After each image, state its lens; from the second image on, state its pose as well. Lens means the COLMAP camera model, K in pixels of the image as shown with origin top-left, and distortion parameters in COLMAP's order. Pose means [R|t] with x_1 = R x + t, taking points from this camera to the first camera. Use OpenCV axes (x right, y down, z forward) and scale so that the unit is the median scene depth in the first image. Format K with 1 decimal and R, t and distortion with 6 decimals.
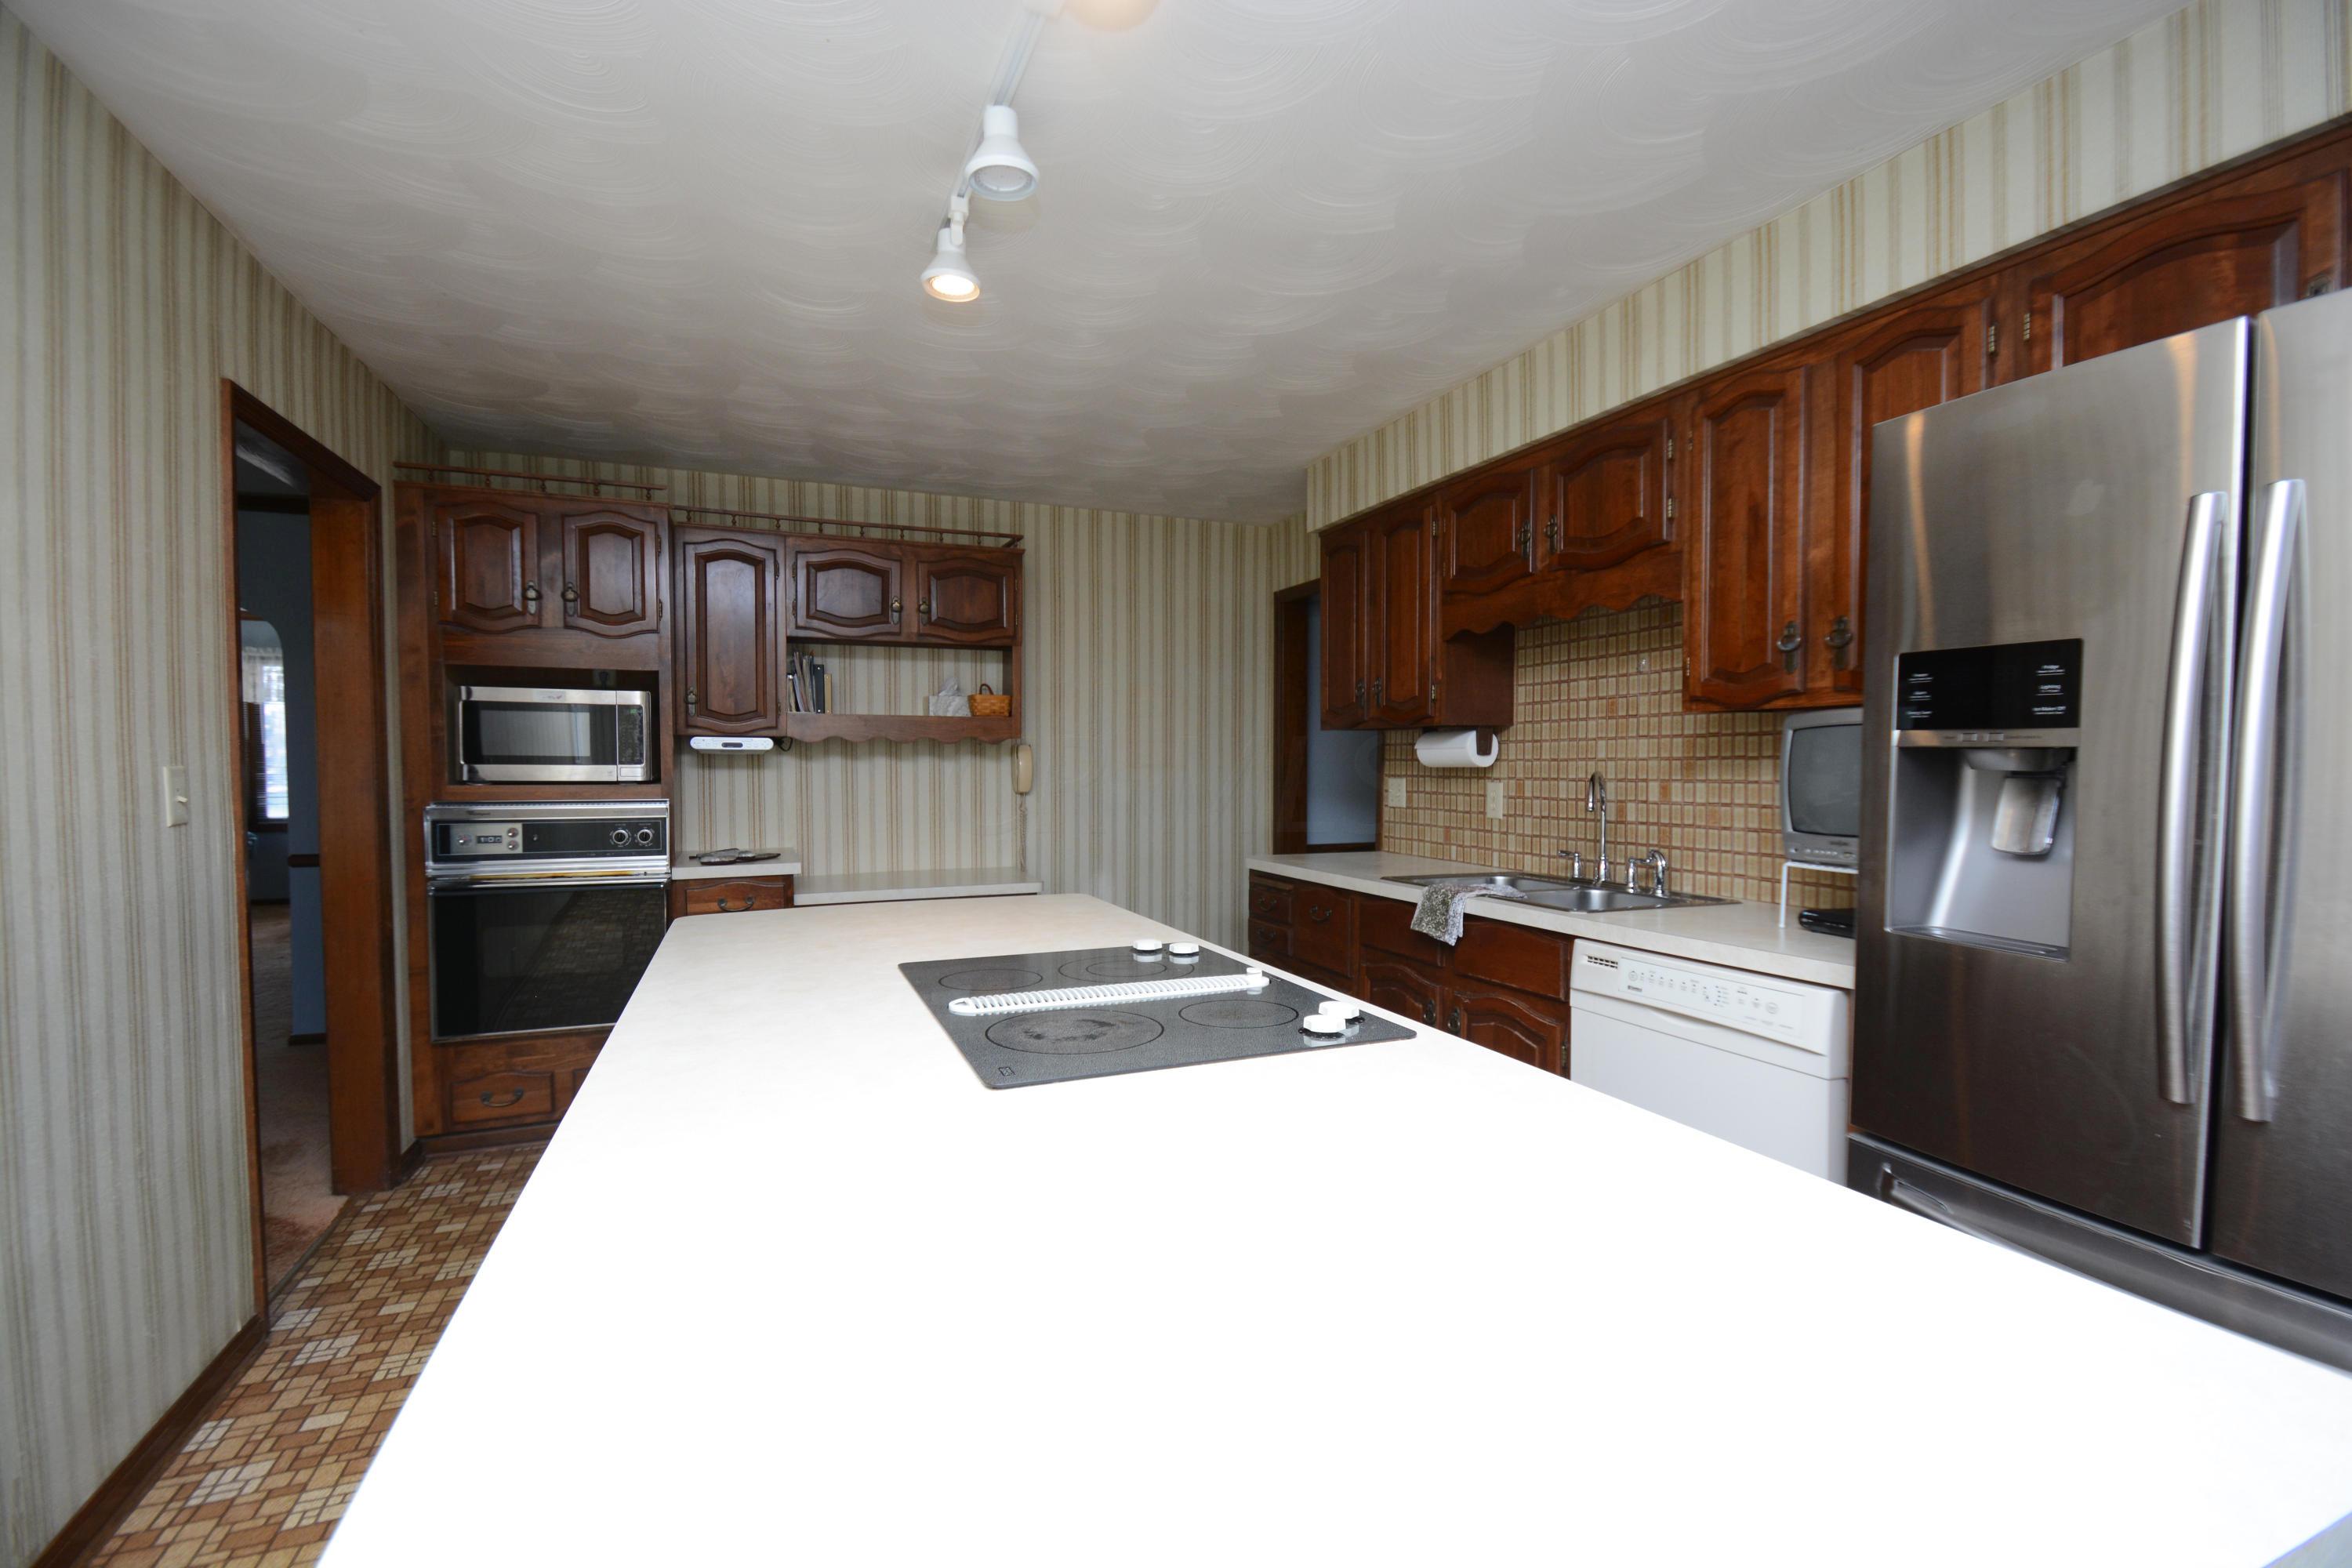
lens RADIAL K [[1036.3, 0, 1189.8], [0, 1036.3, 791.7], [0, 0, 1]] dist [0.000927, -0.007534]
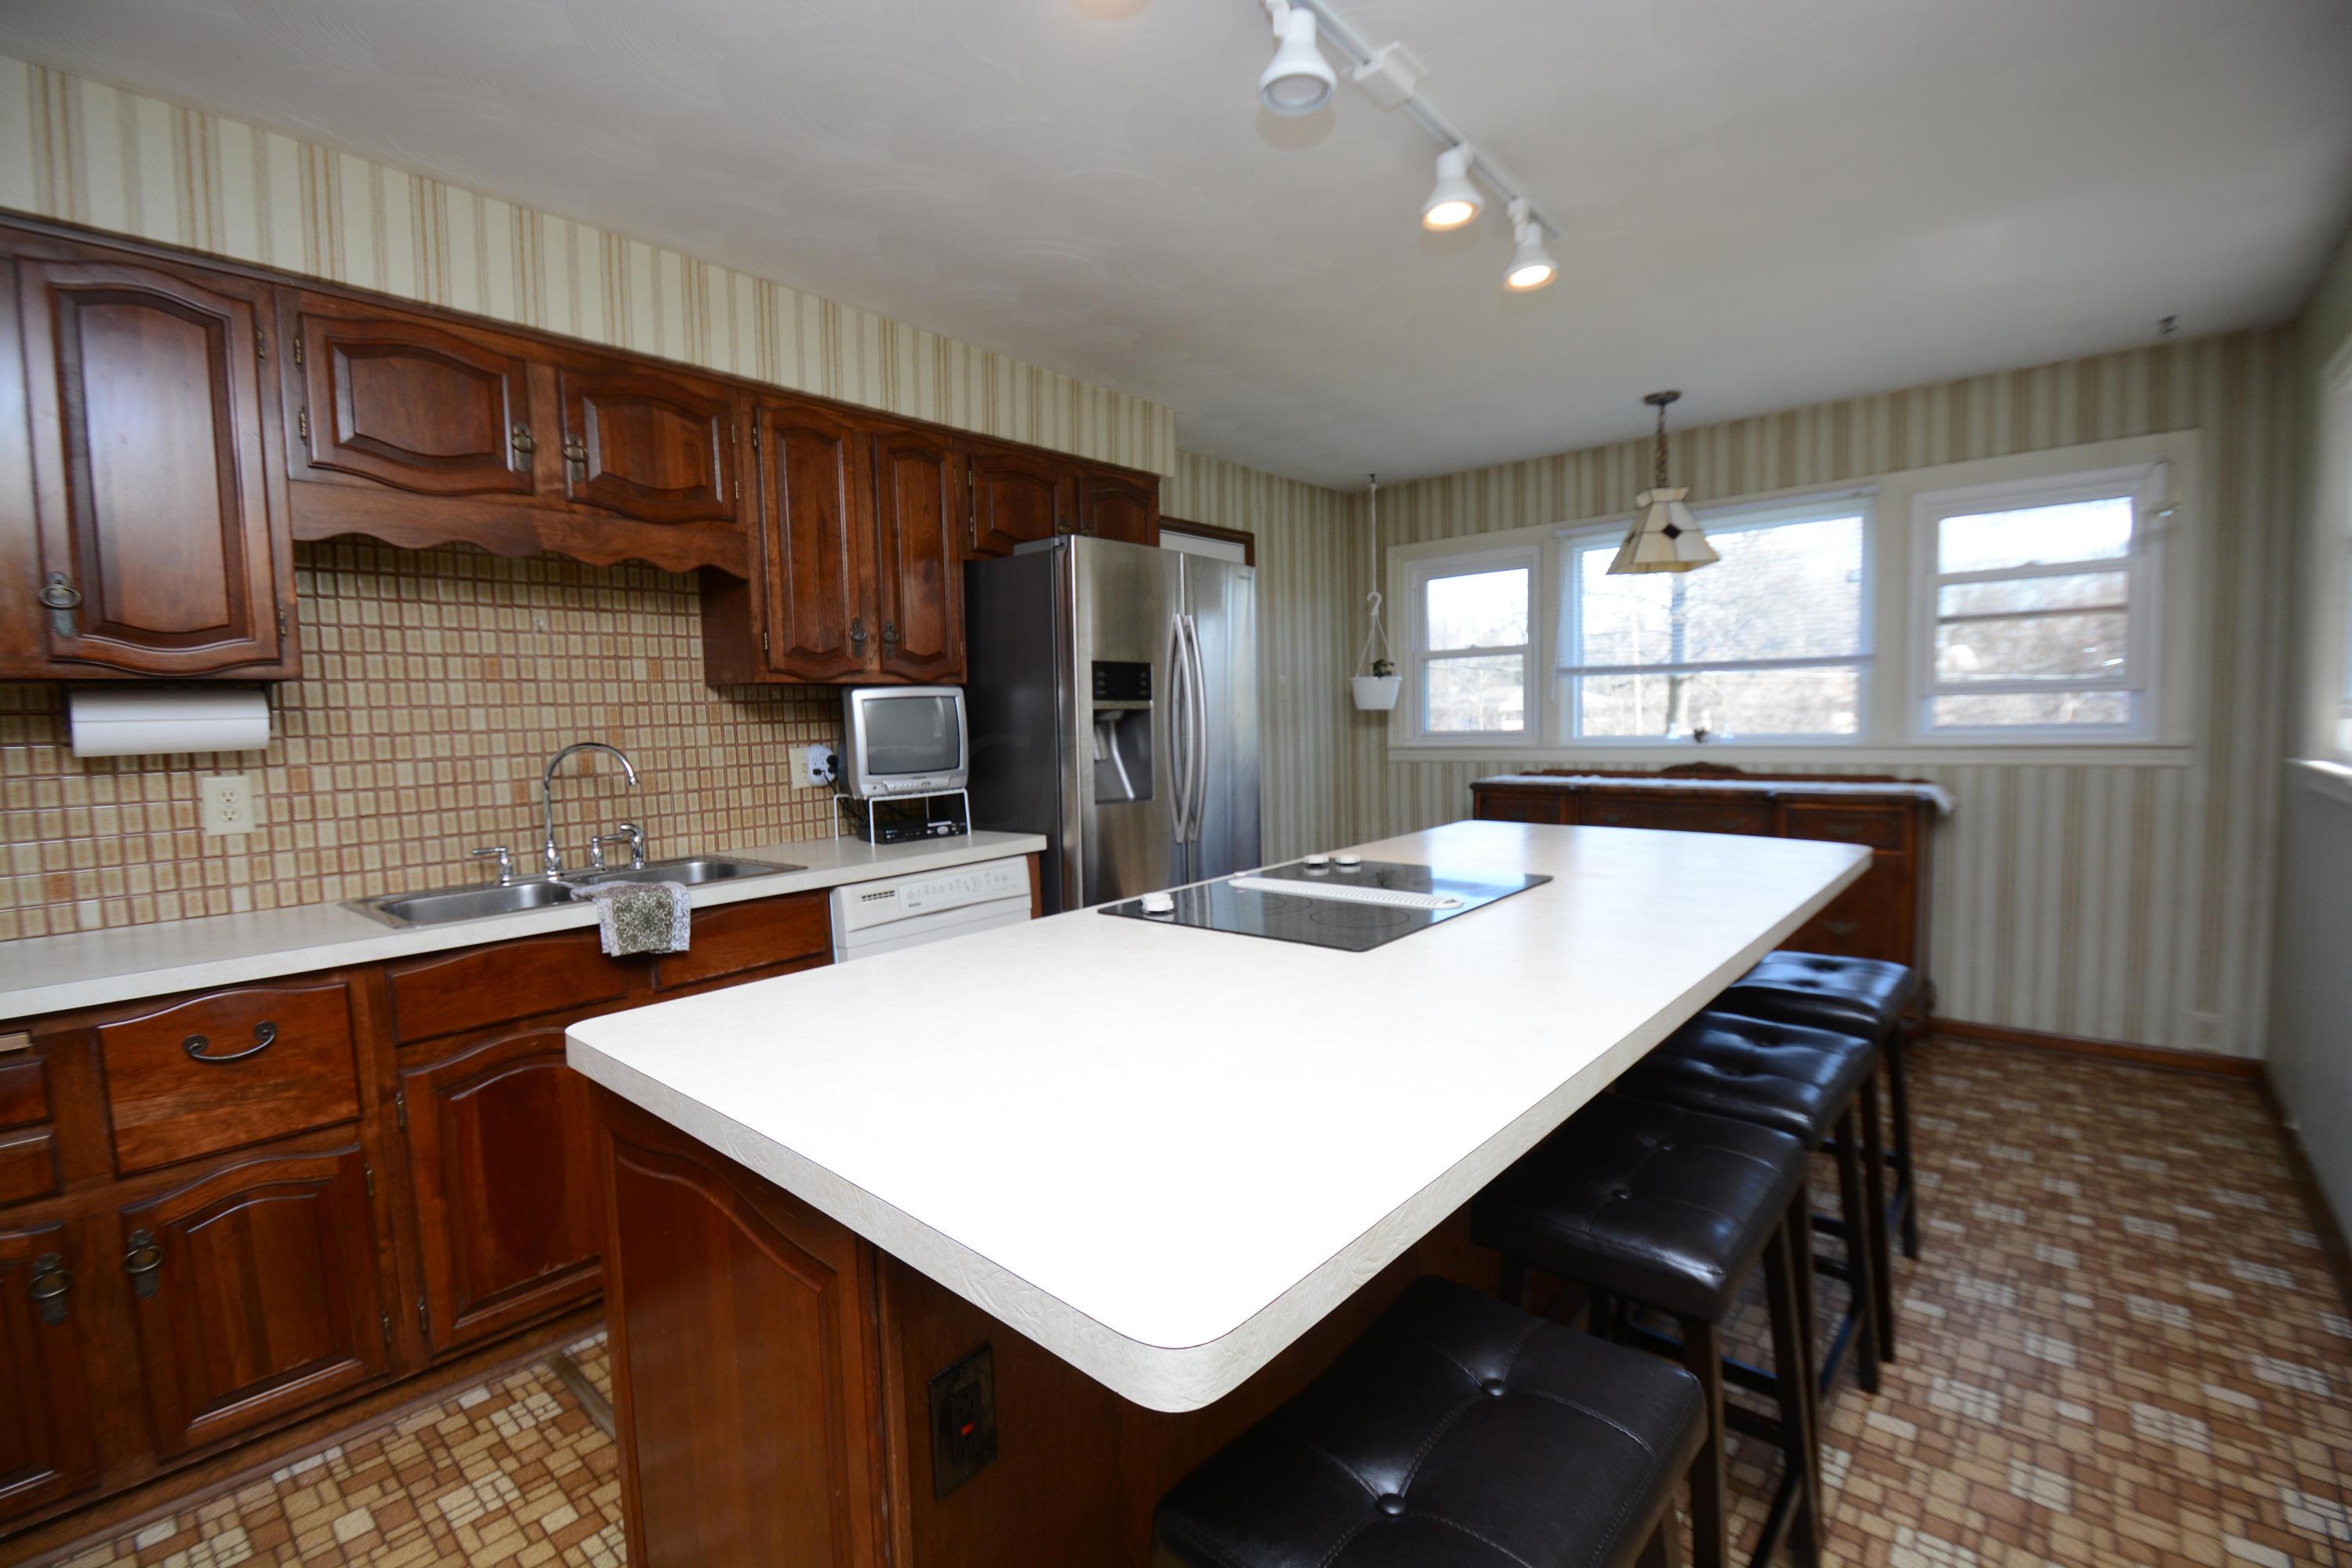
lens RADIAL K [[1036.3, 0, 1170.8], [0, 1036.3, 797.1], [0, 0, 1]] dist [0.000927, -0.007534]
pose [[-0.442499, -0.055951, 0.895022, -0.644221], [0.055317, 0.994448, 0.089515, -0.025966], [-0.895061, 0.089120, -0.436947, 0.992029]]
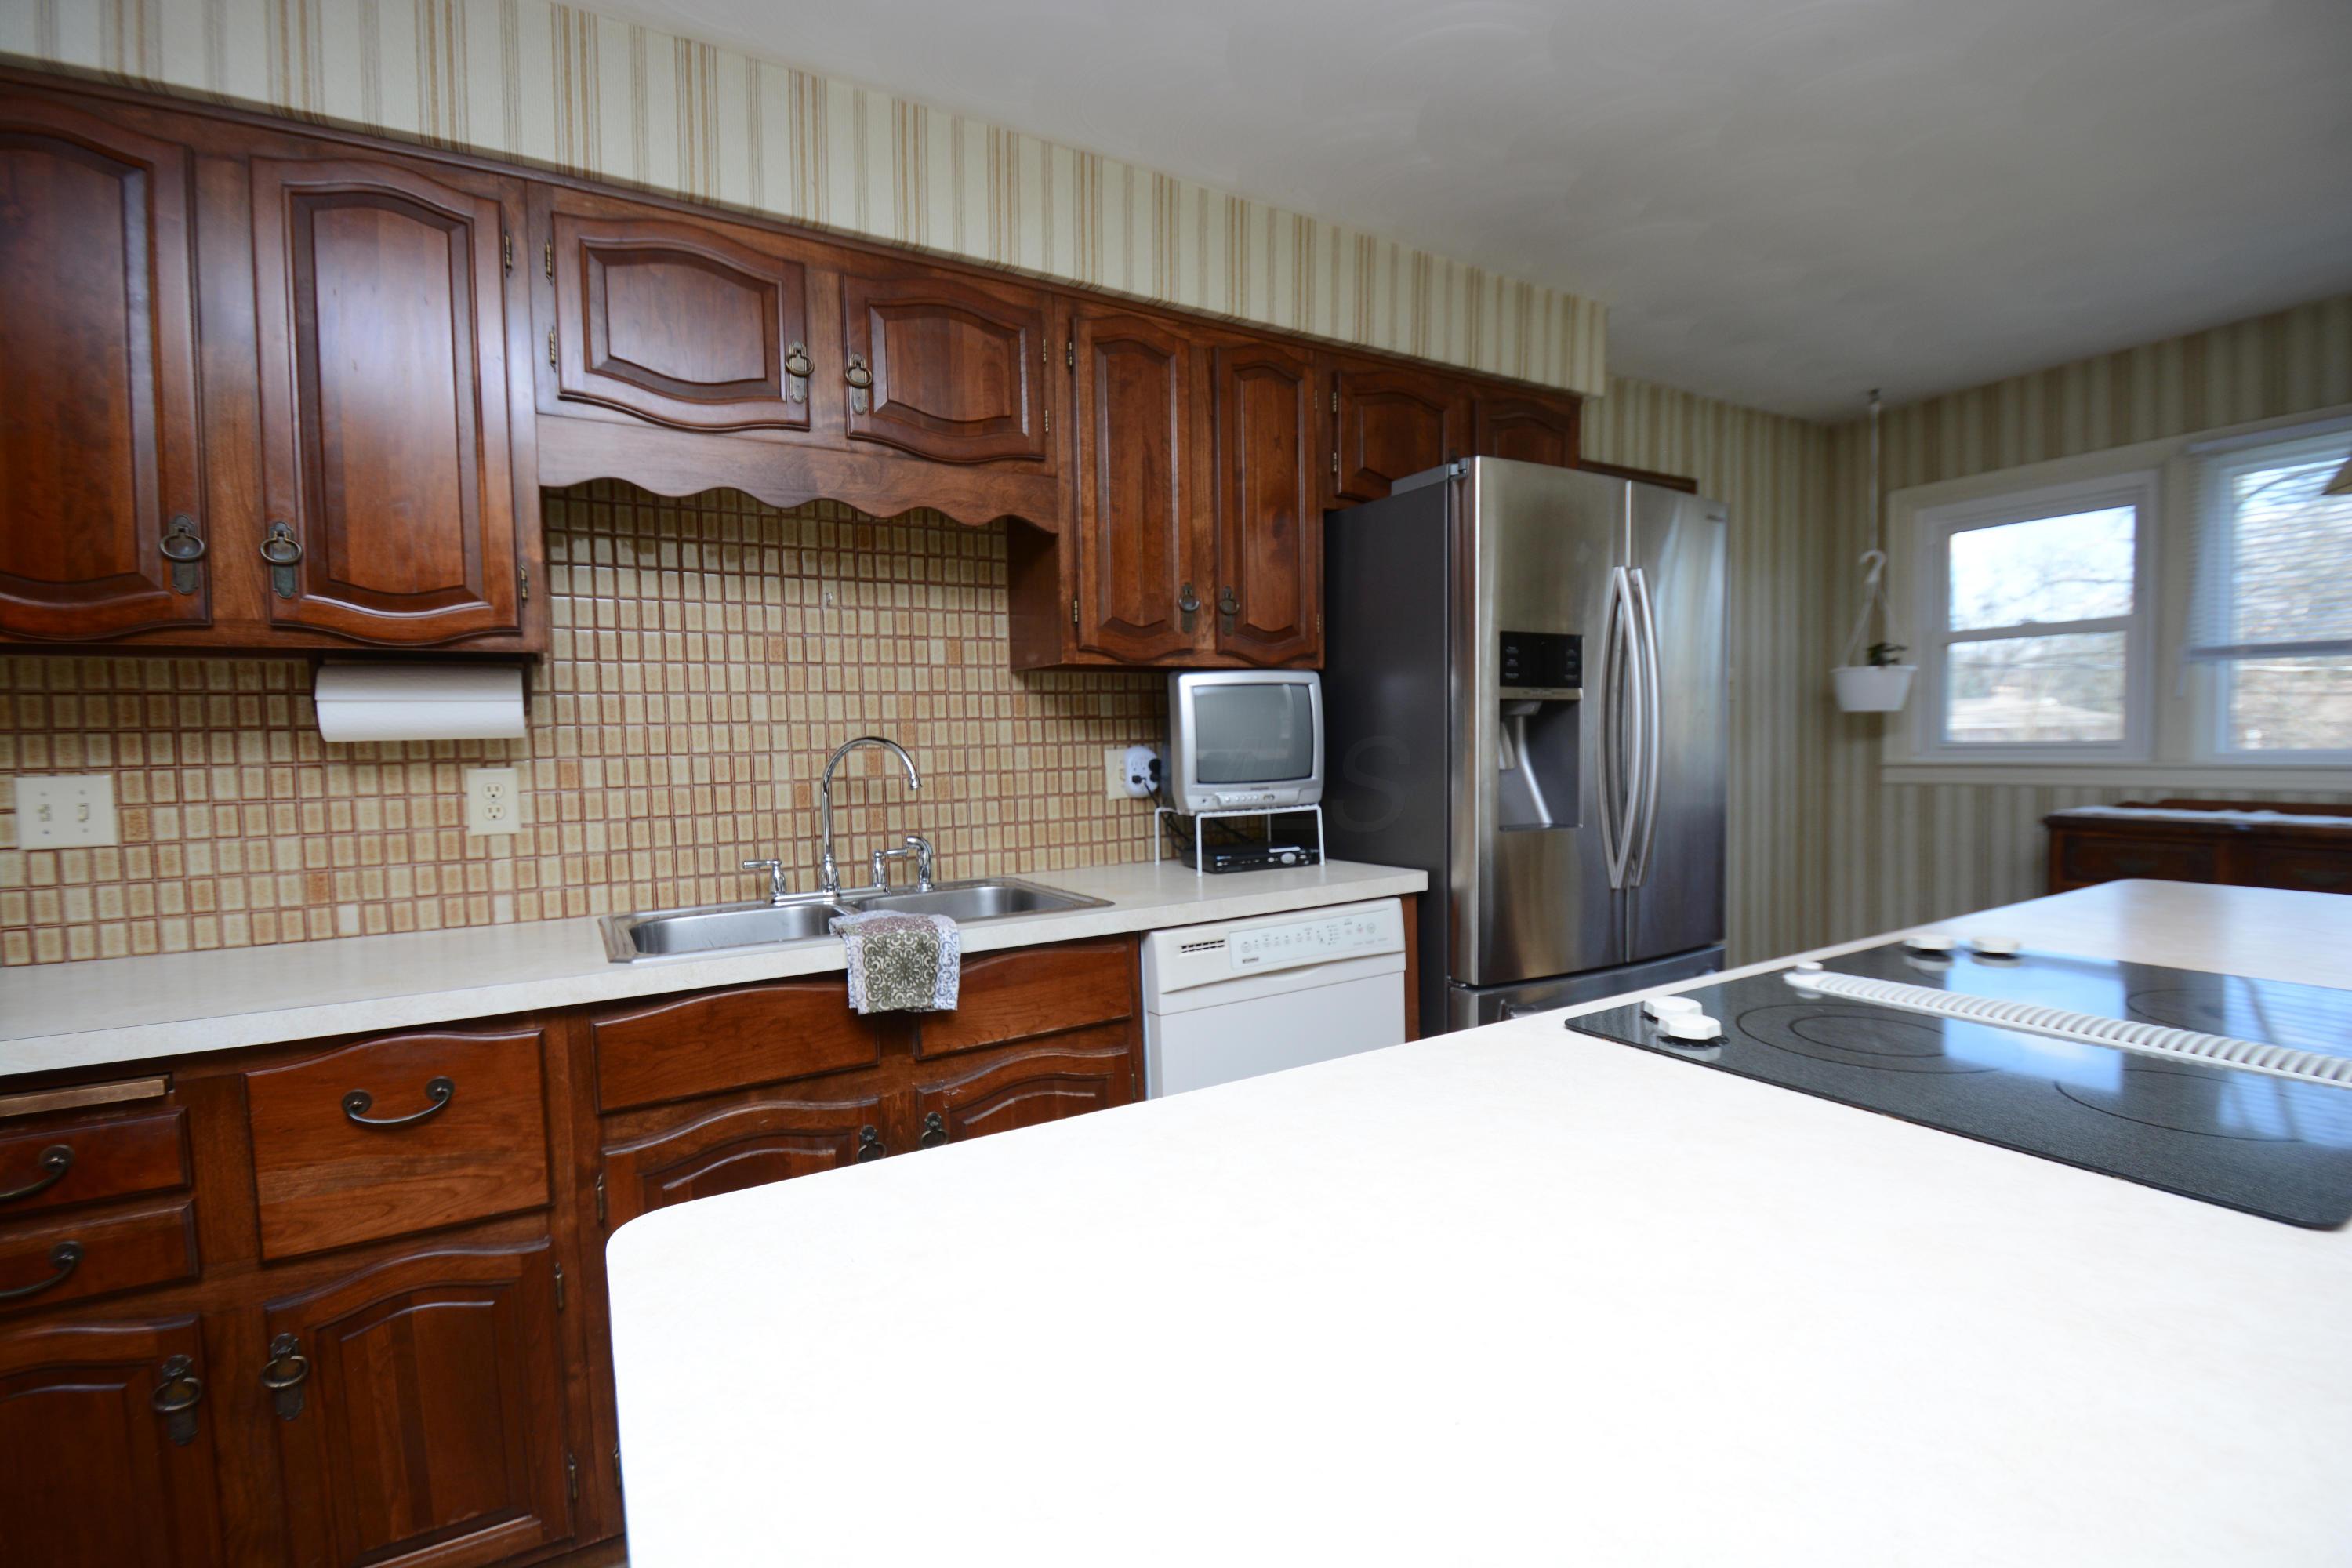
lens RADIAL K [[1036.3, 0, 1154.9], [0, 1036.3, 796.3], [0, 0, 1]] dist [0.000927, -0.007534]
pose [[-0.124790, -0.046339, 0.991100, -0.366781], [0.052176, 0.997220, 0.053195, -0.006143], [-0.990810, 0.058349, -0.122026, 0.936788]]
